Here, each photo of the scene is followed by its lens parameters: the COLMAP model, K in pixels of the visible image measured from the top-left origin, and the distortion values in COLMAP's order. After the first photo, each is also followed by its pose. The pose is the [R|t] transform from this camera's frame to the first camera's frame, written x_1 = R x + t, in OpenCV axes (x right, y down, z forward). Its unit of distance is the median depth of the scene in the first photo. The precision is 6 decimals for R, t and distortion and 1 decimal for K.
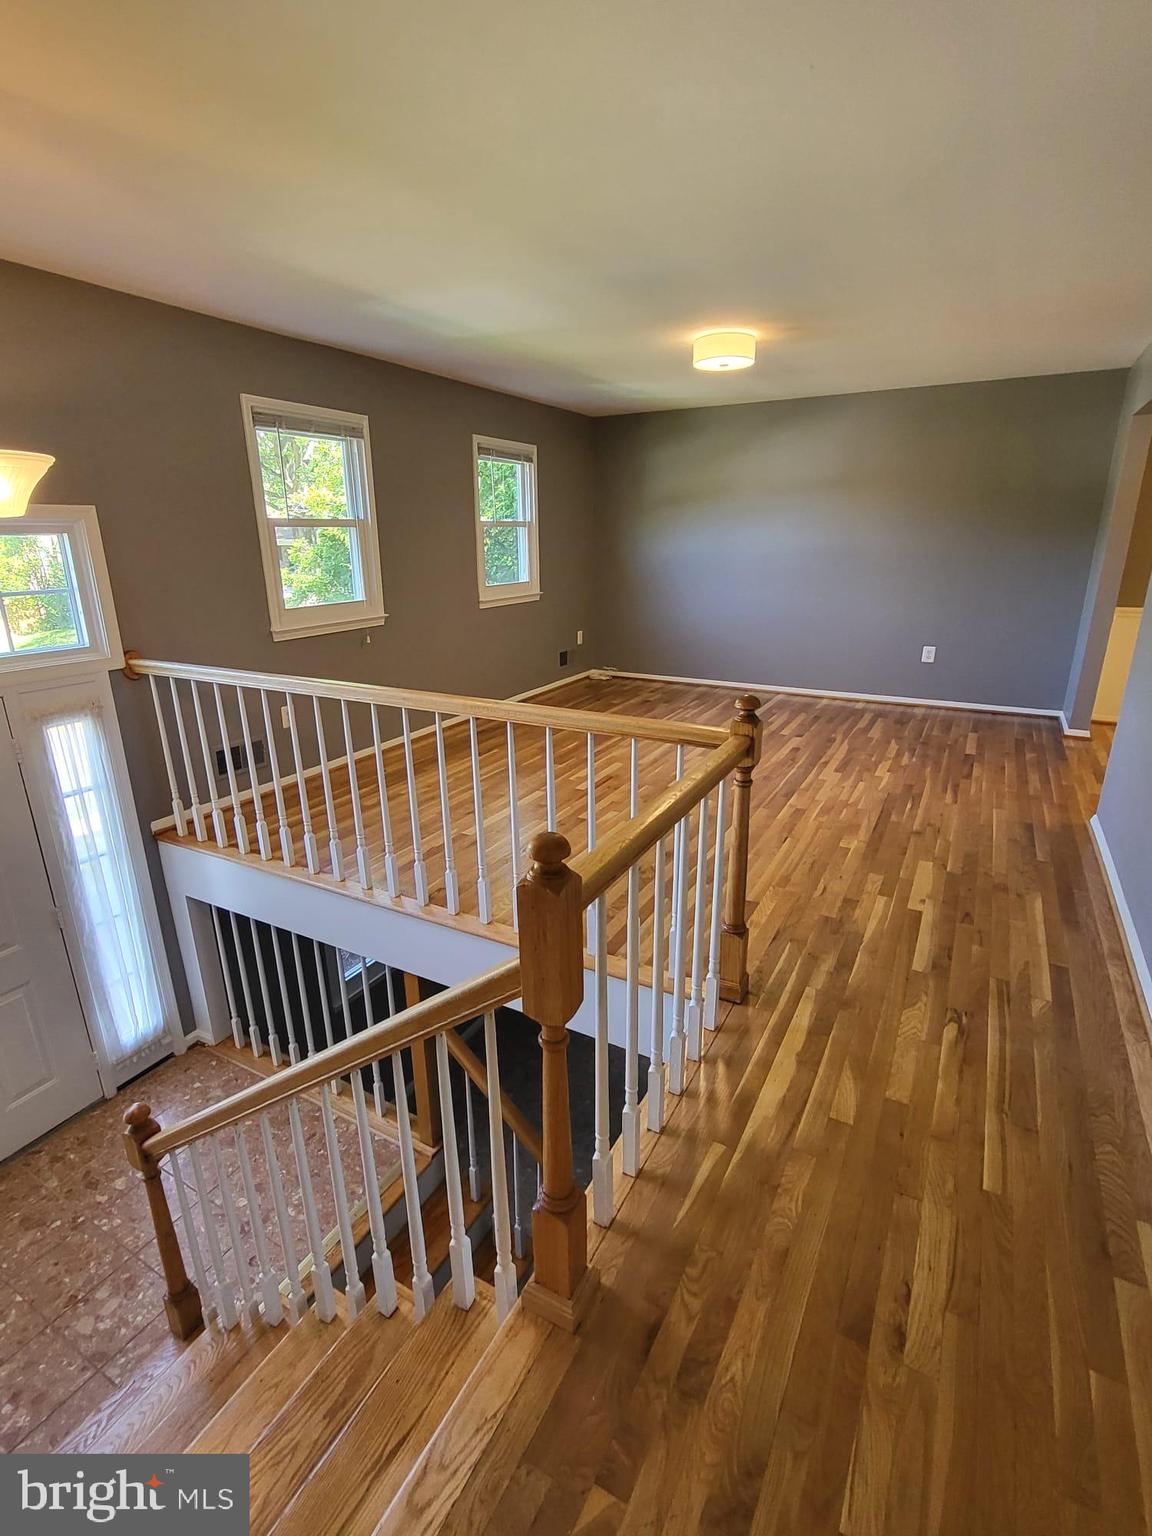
lens RADIAL K [[696.5, 0, 570.5], [0, 696.5, 808.0], [0, 0, 1]] dist [0.000902, -0.000009]
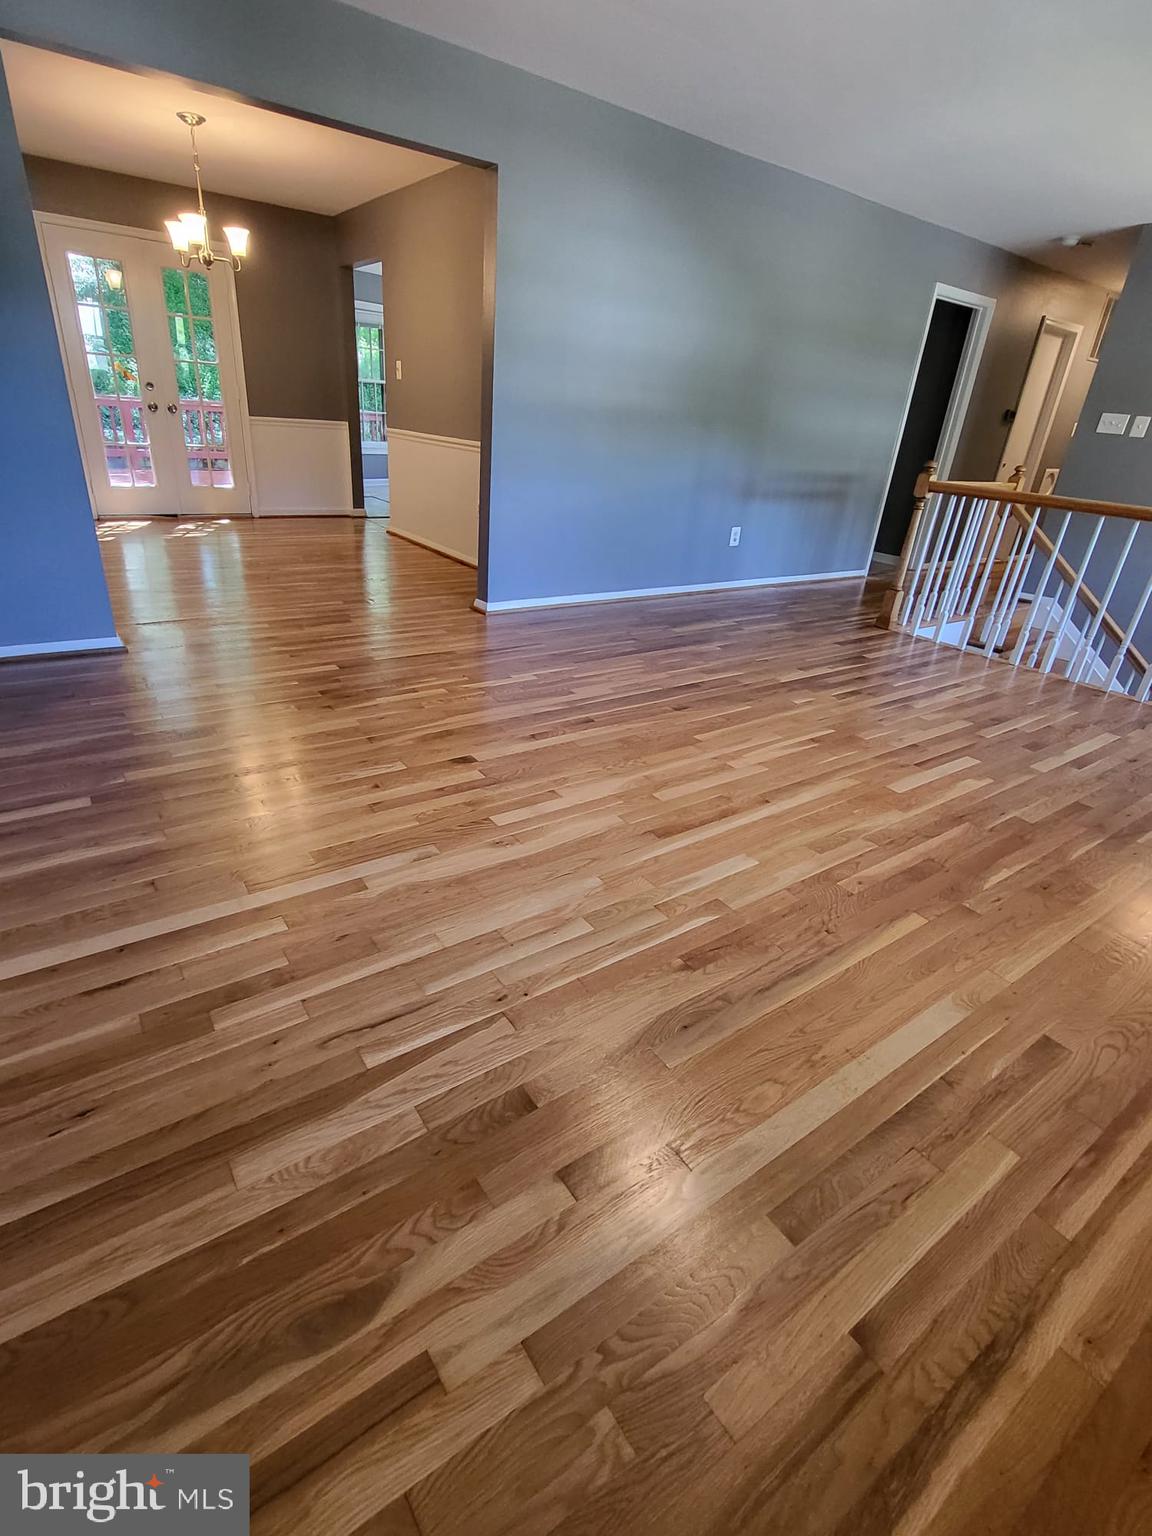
lens RADIAL K [[733.9, 0, 560.2], [0, 733.9, 772.0], [0, 0, 1]] dist [-0.002853, -0.001039]
pose [[-0.899675, -0.236852, 0.366724, 0.106703], [0.104340, 0.699024, 0.707445, -0.535753], [-0.423908, 0.674734, -0.604182, 1.552669]]
